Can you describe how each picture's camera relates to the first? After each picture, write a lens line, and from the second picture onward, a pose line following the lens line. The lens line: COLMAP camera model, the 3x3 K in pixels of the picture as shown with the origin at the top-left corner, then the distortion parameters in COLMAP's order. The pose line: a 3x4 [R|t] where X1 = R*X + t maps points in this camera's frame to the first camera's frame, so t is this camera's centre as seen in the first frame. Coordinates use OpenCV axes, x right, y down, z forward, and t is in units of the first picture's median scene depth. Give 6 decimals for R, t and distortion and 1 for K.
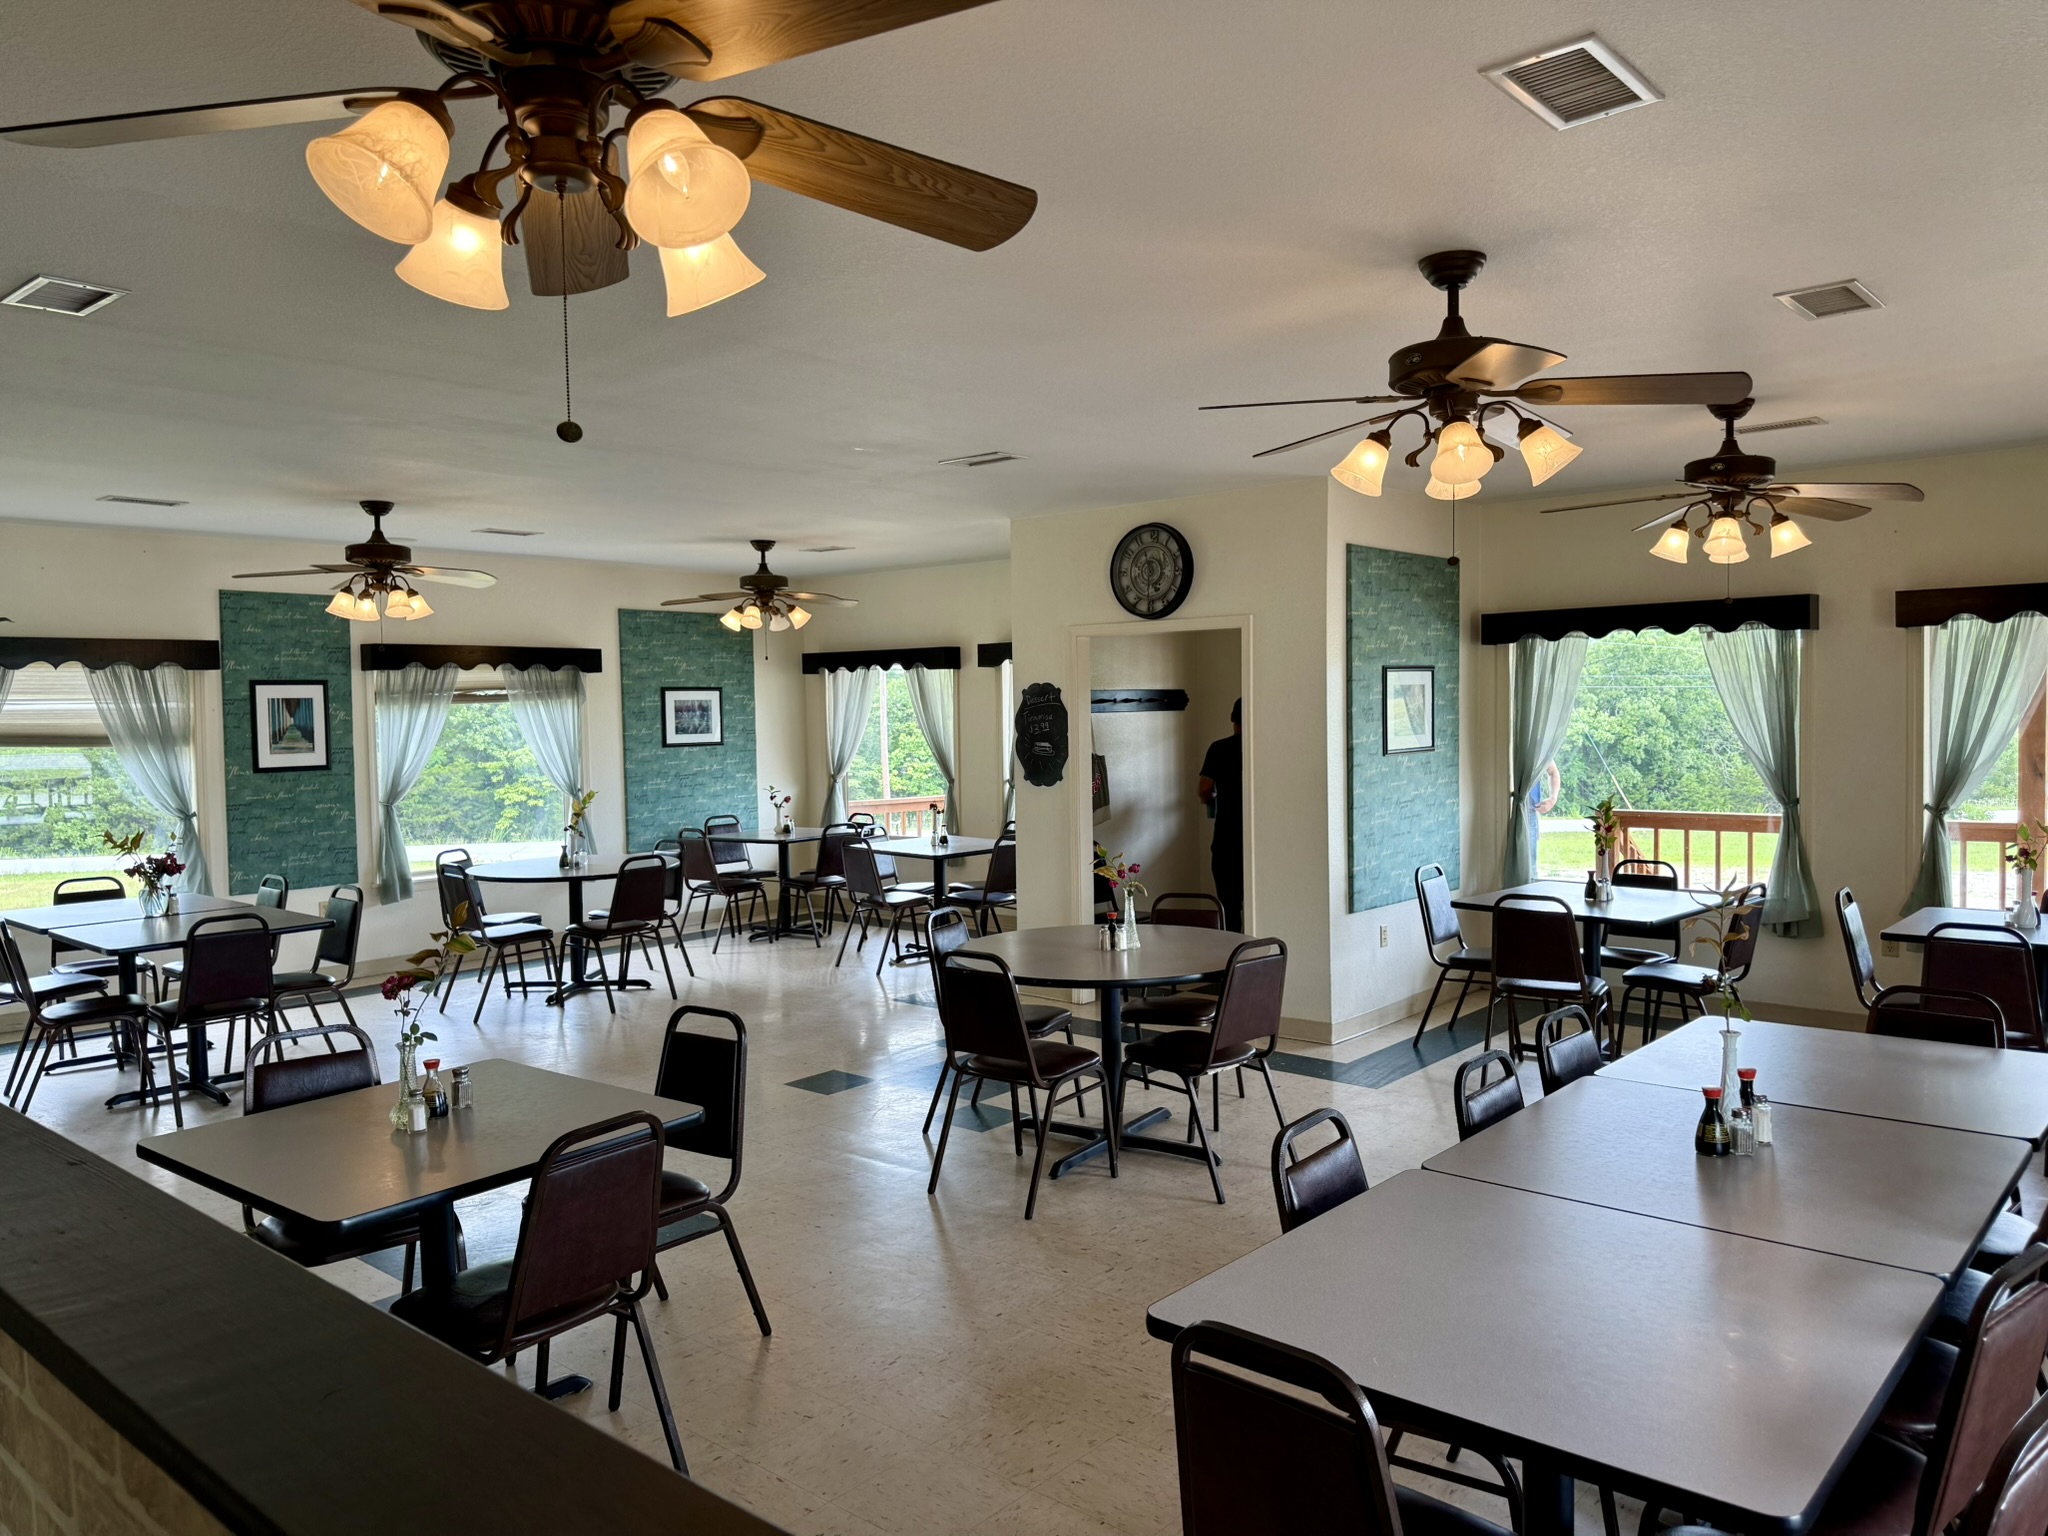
lens RADIAL K [[1463.3, 0, 946.9], [0, 1463.3, 762.6], [0, 0, 1]] dist [0.114534, -0.004473]
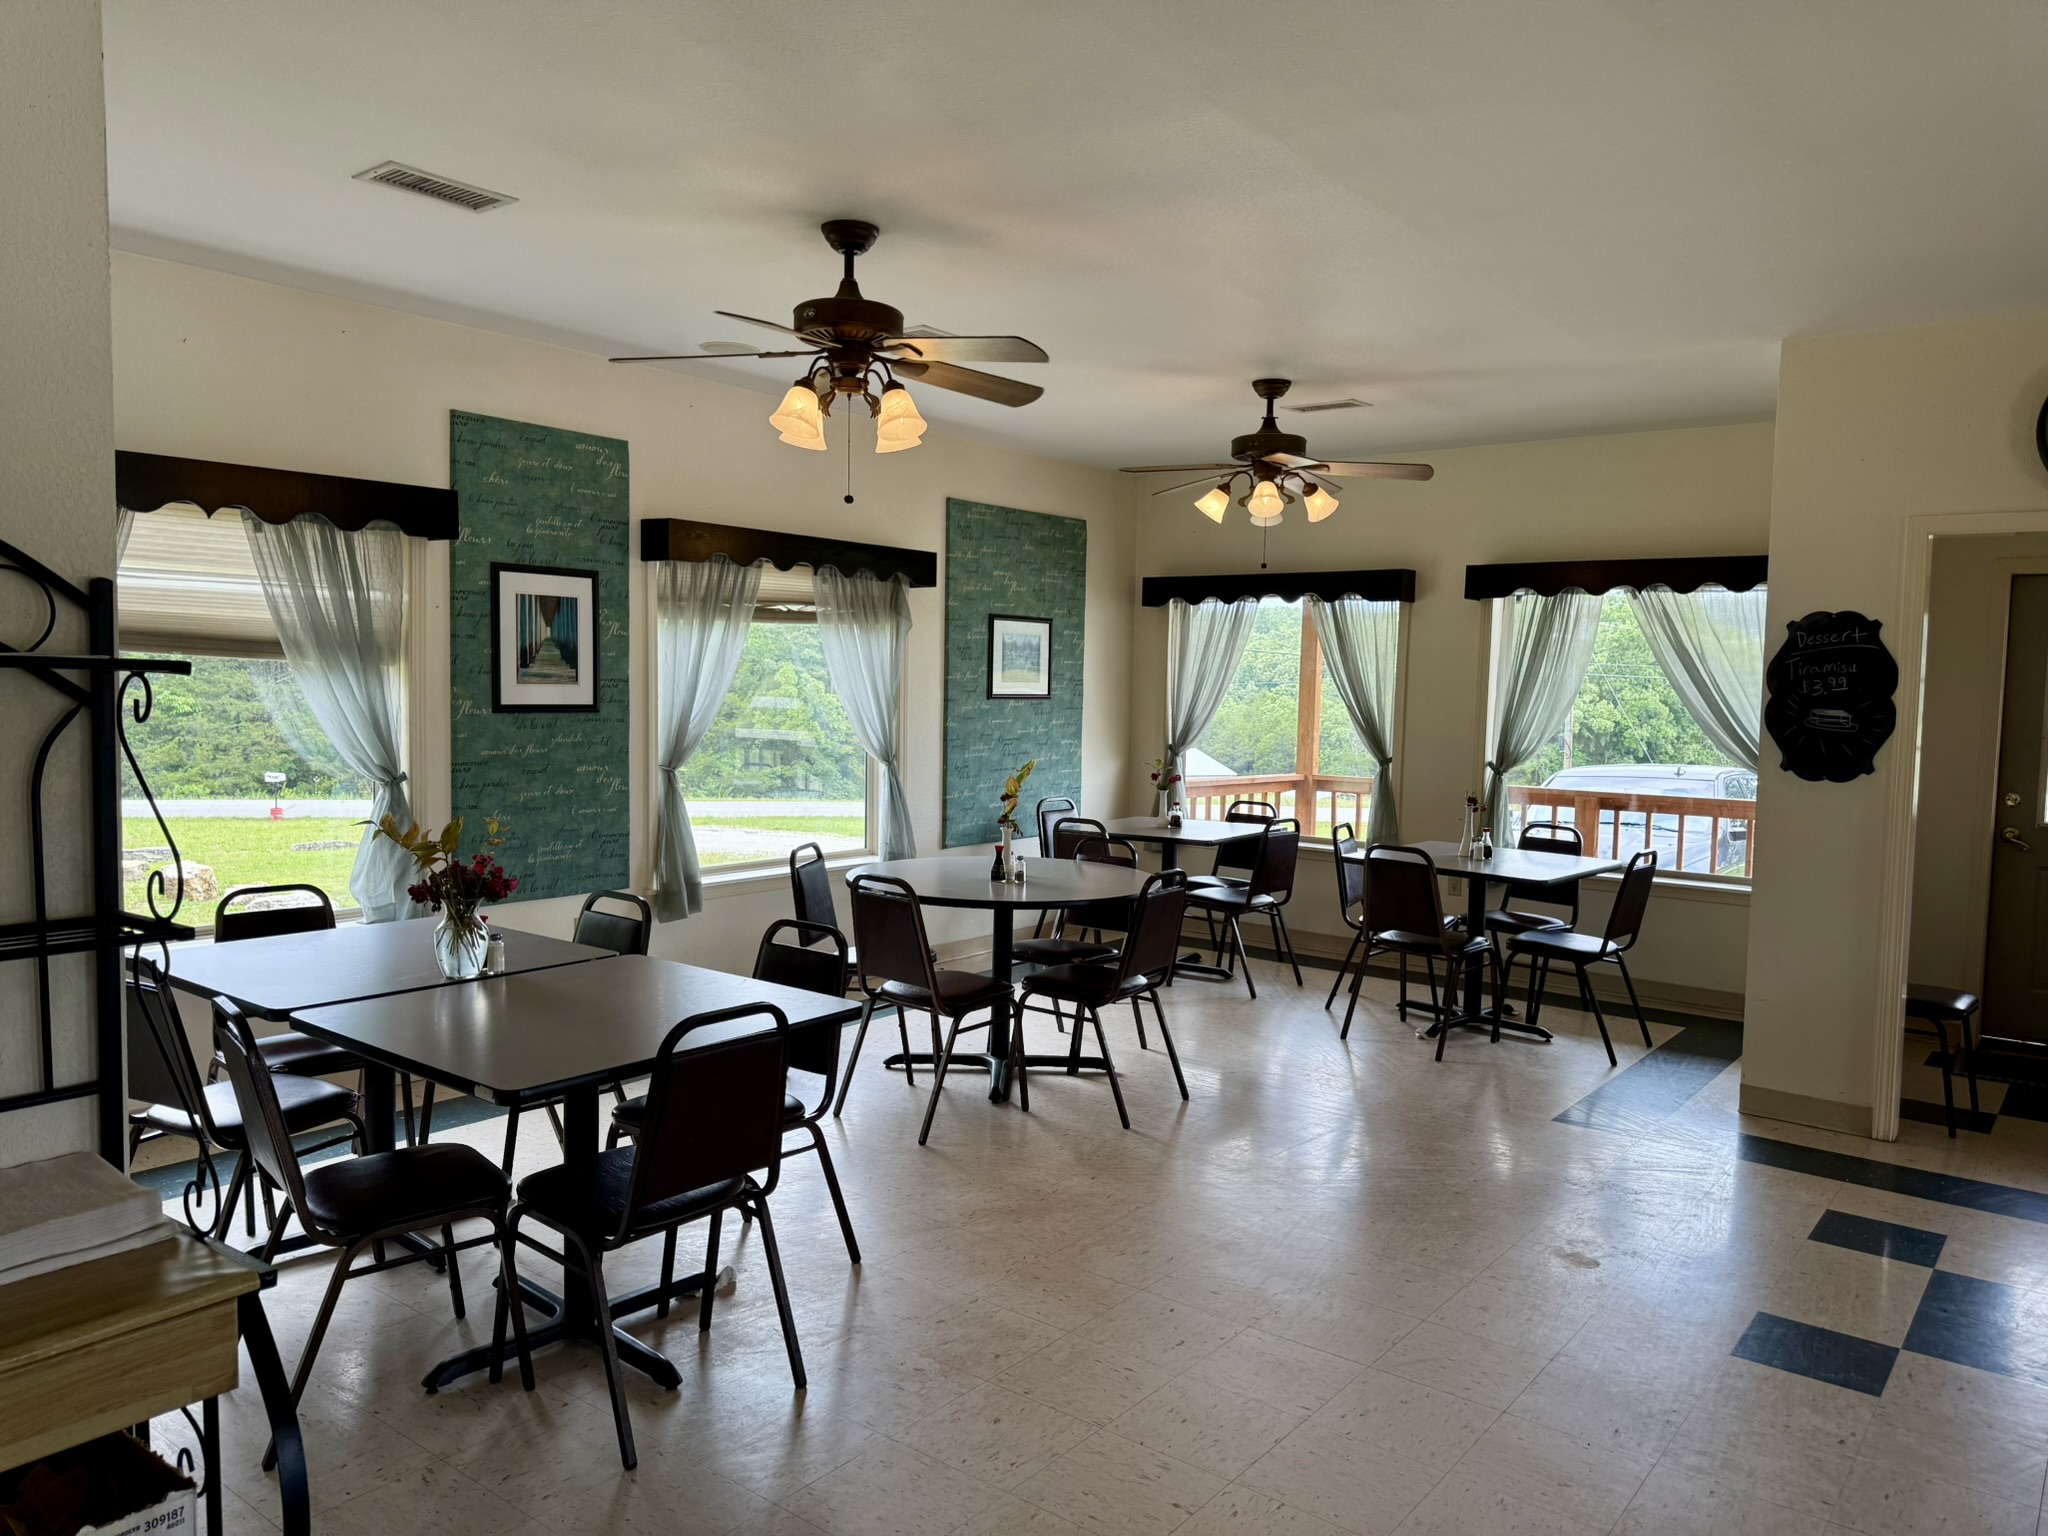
lens RADIAL K [[1463.3, 0, 1017.4], [0, 1463.3, 778.6], [0, 0, 1]] dist [0.114534, -0.004473]
pose [[0.995970, 0.034535, 0.082770, -0.286558], [-0.037169, 0.998844, 0.030497, 0.007198], [-0.081621, -0.033451, 0.996102, 0.355642]]
